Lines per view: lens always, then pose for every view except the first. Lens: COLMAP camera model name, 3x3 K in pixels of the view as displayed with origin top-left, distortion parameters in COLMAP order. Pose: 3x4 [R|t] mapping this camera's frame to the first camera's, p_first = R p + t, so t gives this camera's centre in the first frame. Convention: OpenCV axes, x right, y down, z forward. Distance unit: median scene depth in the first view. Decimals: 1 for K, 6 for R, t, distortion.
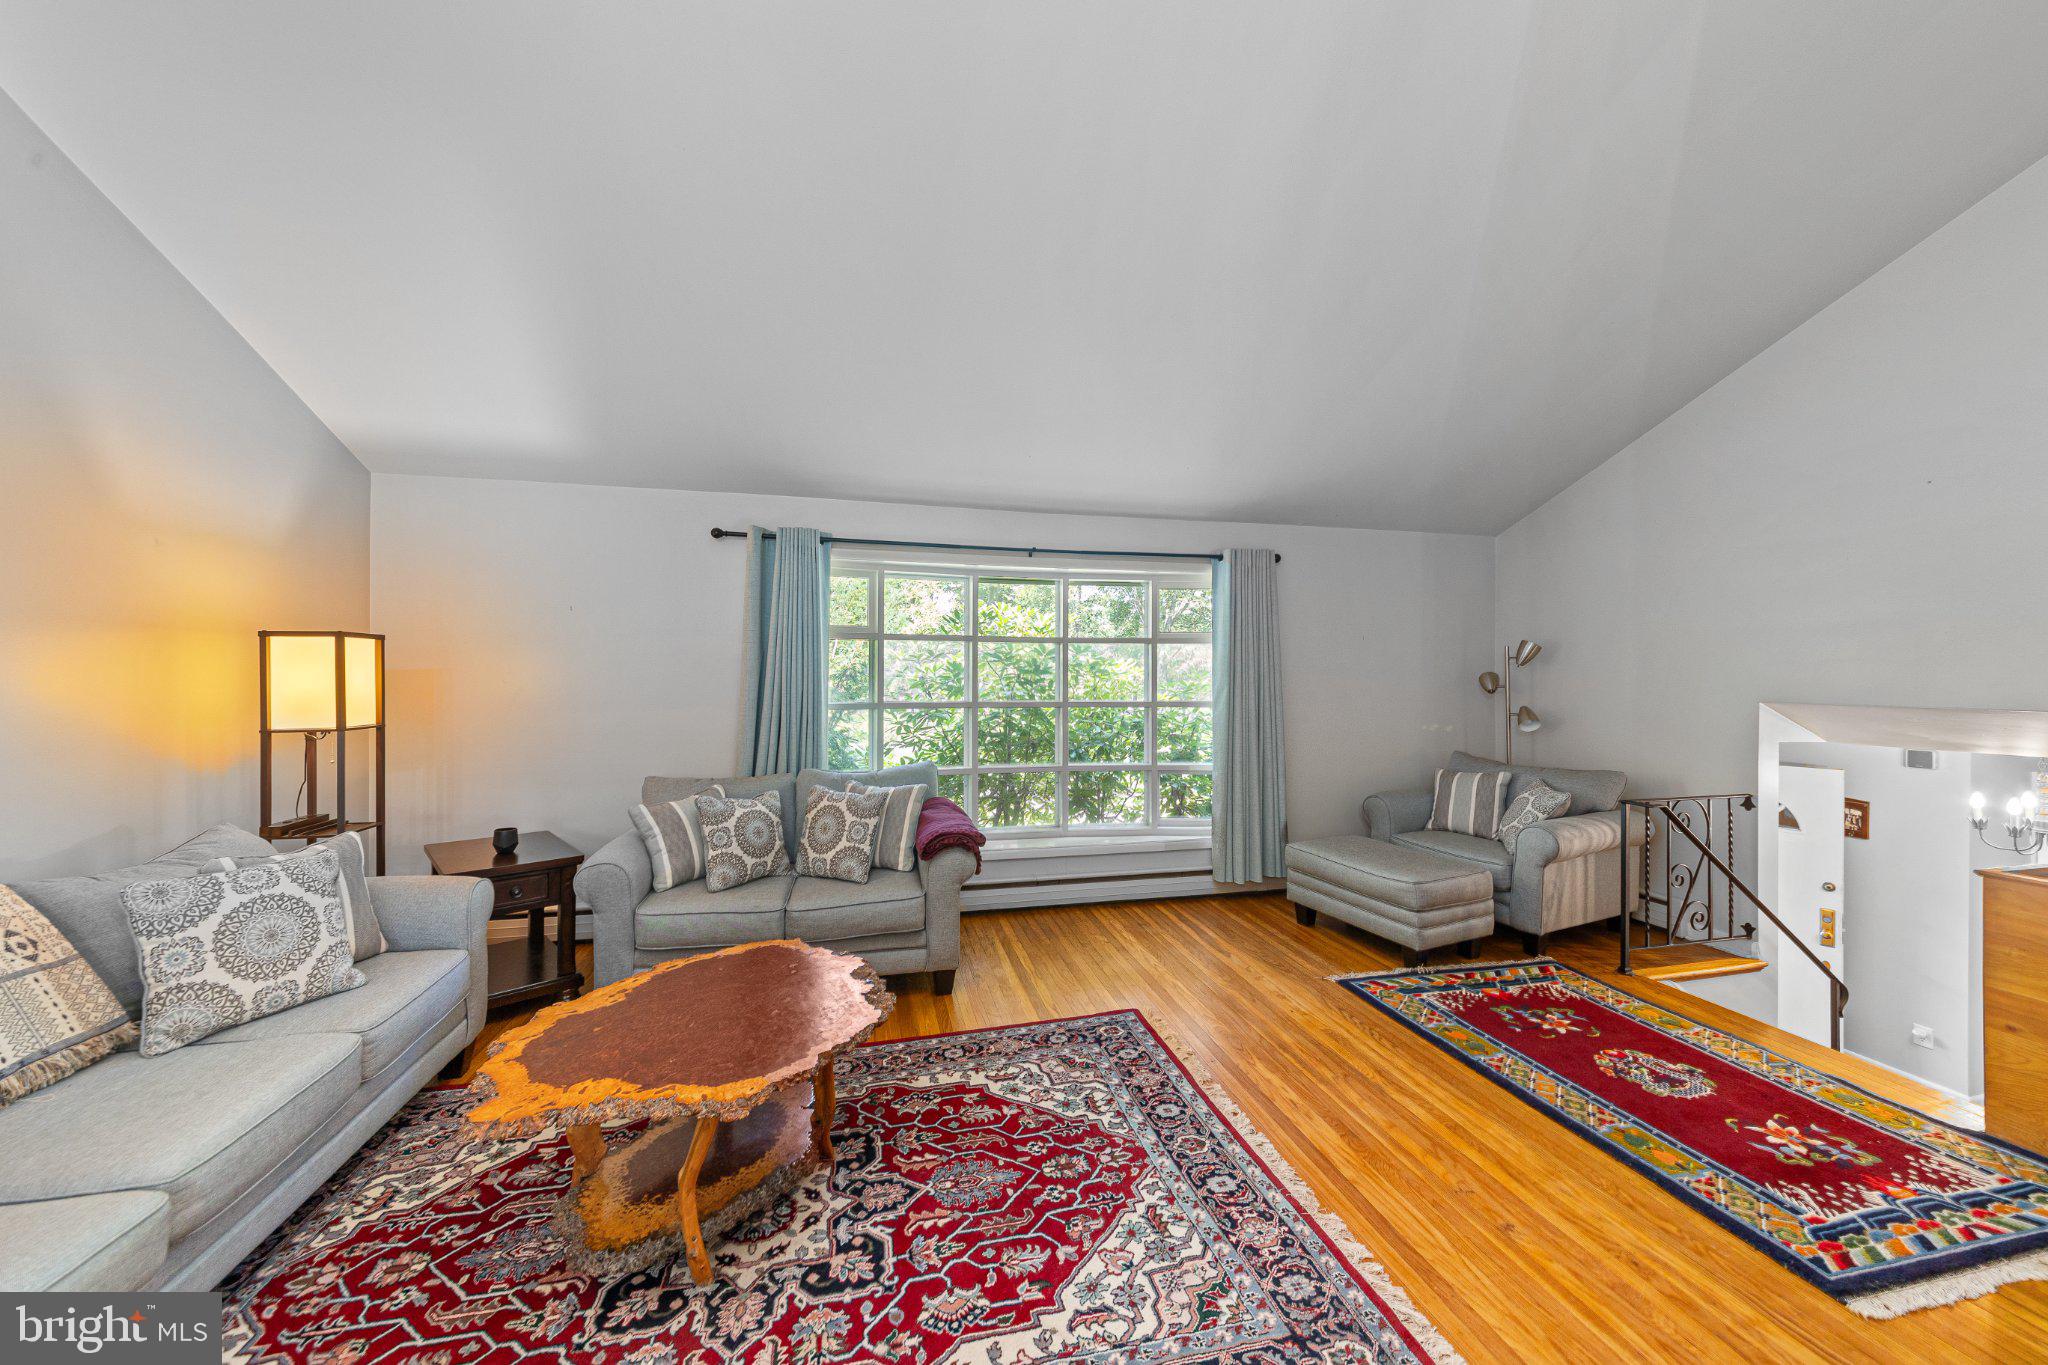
lens RADIAL K [[738.3, 0, 1050.7], [0, 738.3, 677.4], [0, 0, 1]] dist [-0.001034, 0.001770]
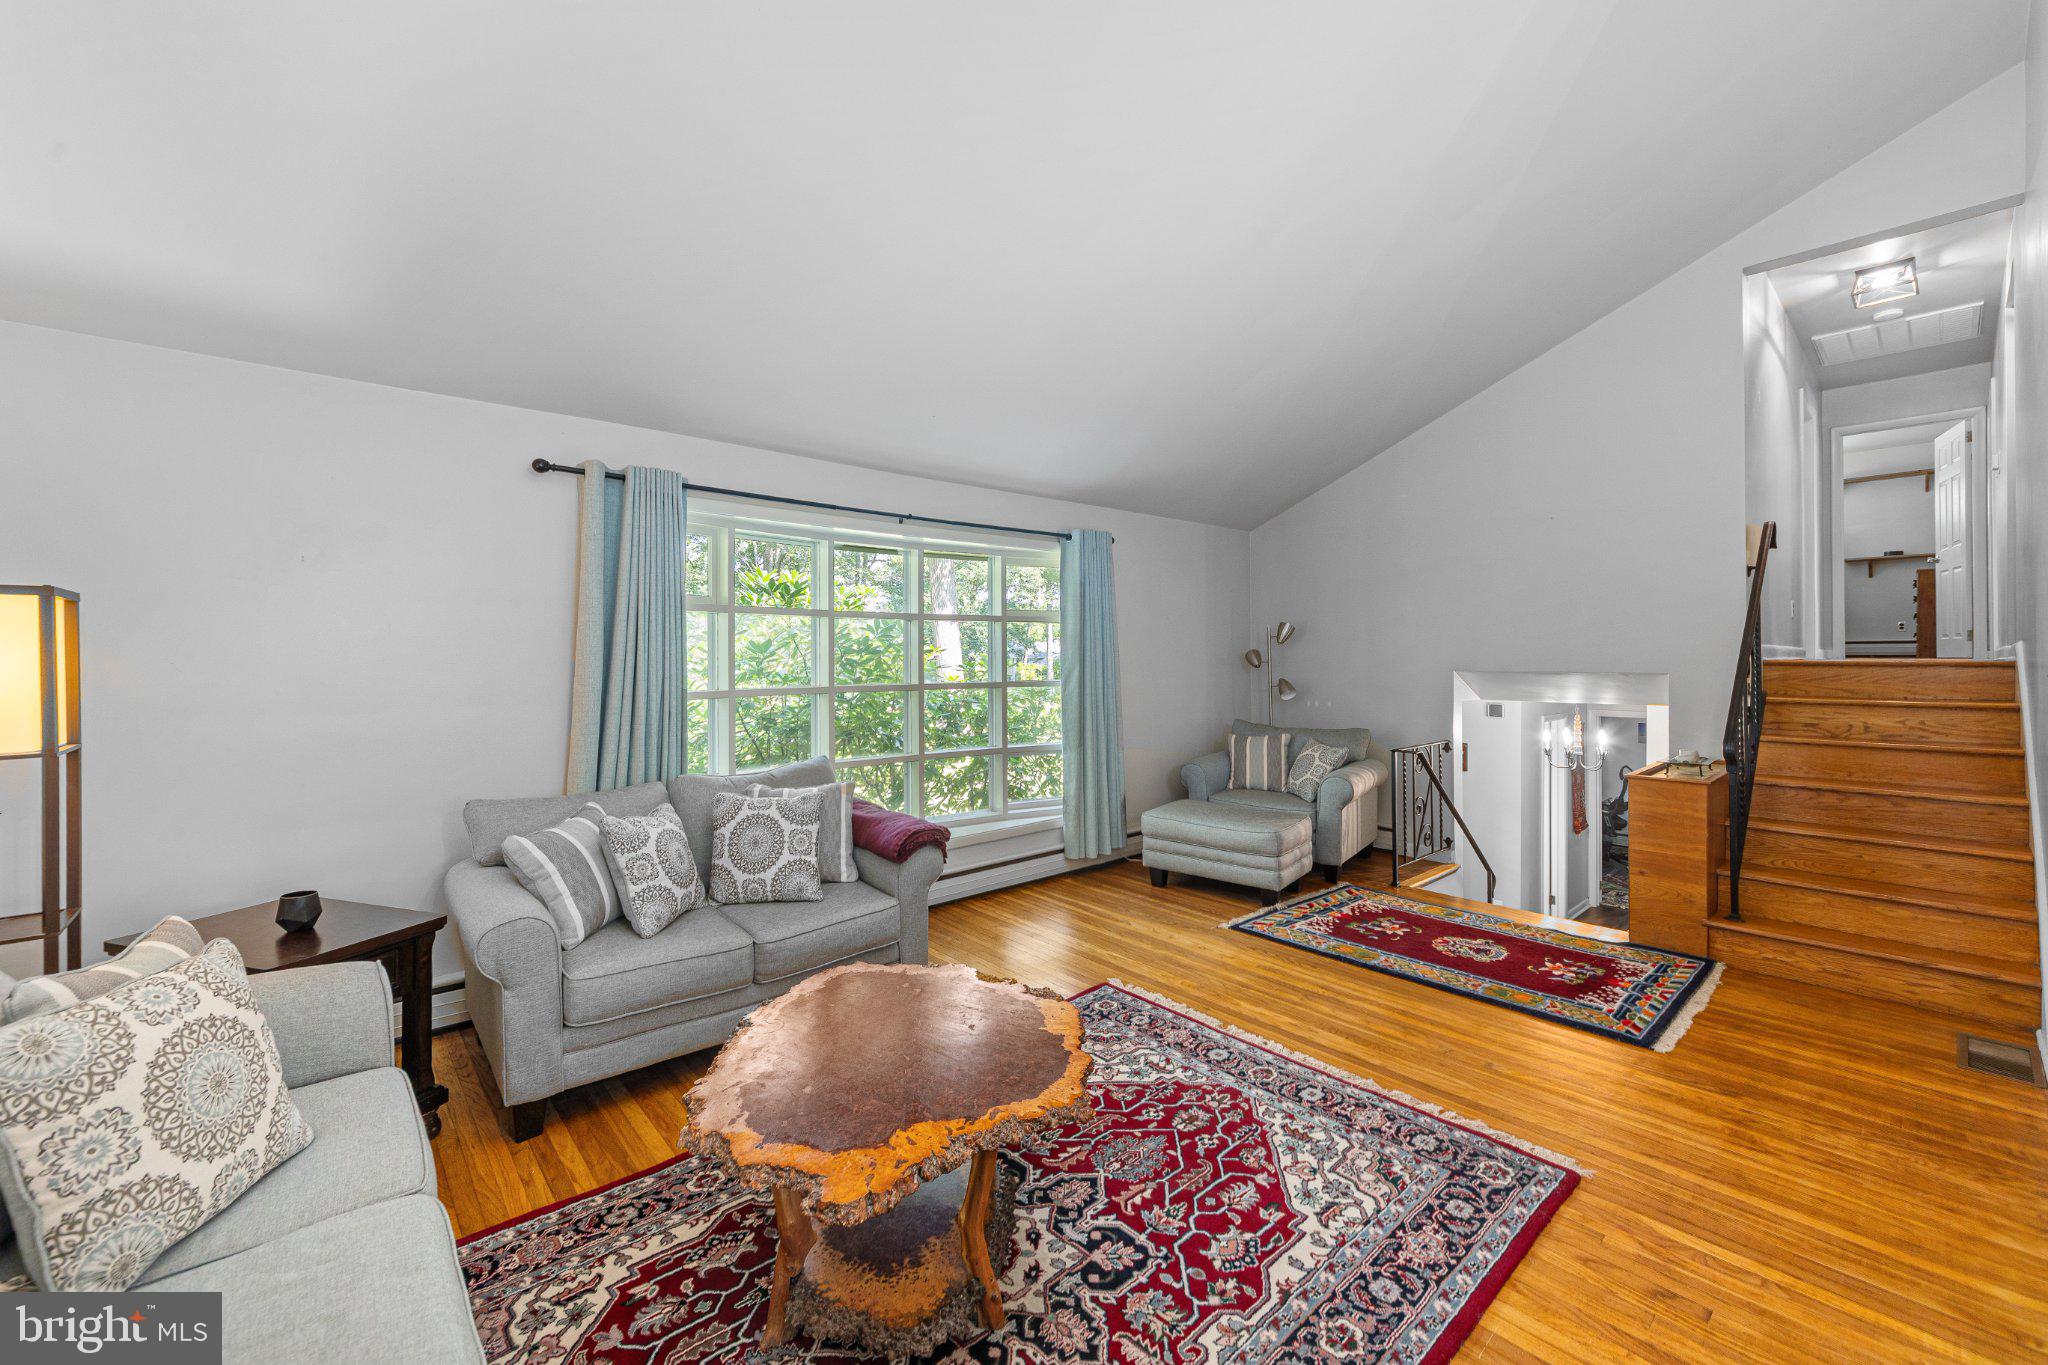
lens RADIAL K [[815.7, 0, 1051.1], [0, 815.7, 654.0], [0, 0, 1]] dist [-0.000635, -0.000467]
pose [[0.879385, -0.004396, 0.476090, -0.571792], [0.005752, 0.999982, -0.001391, -0.003127], [-0.476076, 0.003962, 0.879395, 0.053340]]
